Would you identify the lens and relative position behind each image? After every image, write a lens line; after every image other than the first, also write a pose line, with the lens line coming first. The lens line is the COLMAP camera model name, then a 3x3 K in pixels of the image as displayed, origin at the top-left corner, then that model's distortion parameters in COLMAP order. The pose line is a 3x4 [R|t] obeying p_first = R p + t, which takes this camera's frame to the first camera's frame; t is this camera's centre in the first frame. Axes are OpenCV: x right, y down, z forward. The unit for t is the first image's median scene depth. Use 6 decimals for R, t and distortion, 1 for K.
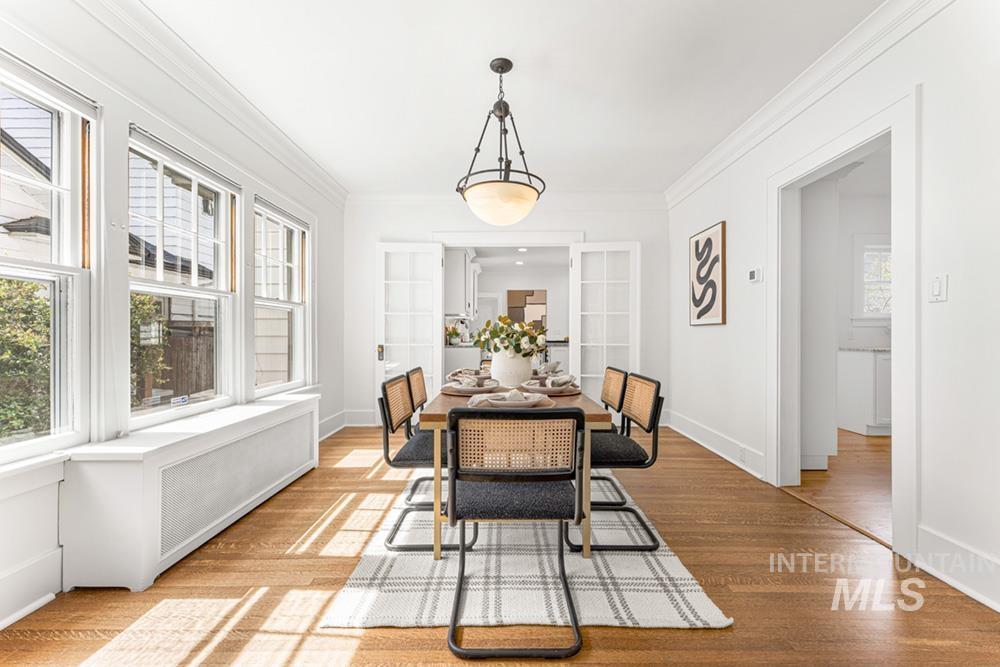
lens RADIAL K [[405.4, 0, 497.4], [0, 405.4, 333.3], [0, 0, 1]] dist [0.002357, -0.000075]
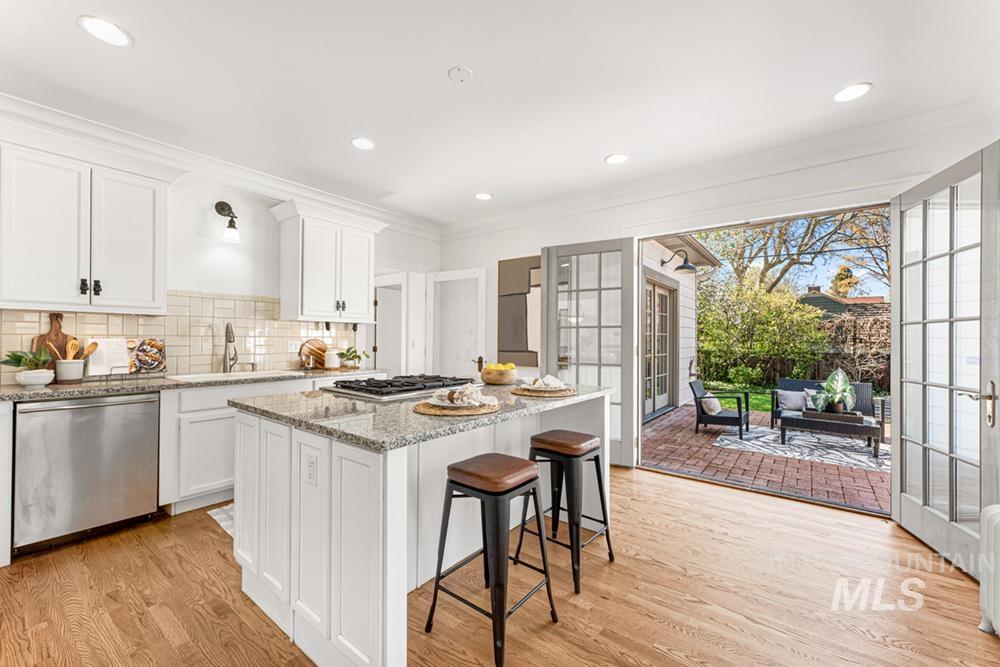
lens RADIAL K [[405.4, 0, 508.4], [0, 405.4, 331.3], [0, 0, 1]] dist [0.002357, -0.000075]
pose [[0.803811, 0.013758, -0.594726, 0.327005], [-0.018082, 0.999836, -0.001310, -0.020439], [0.594610, 0.011807, 0.803928, 0.614062]]
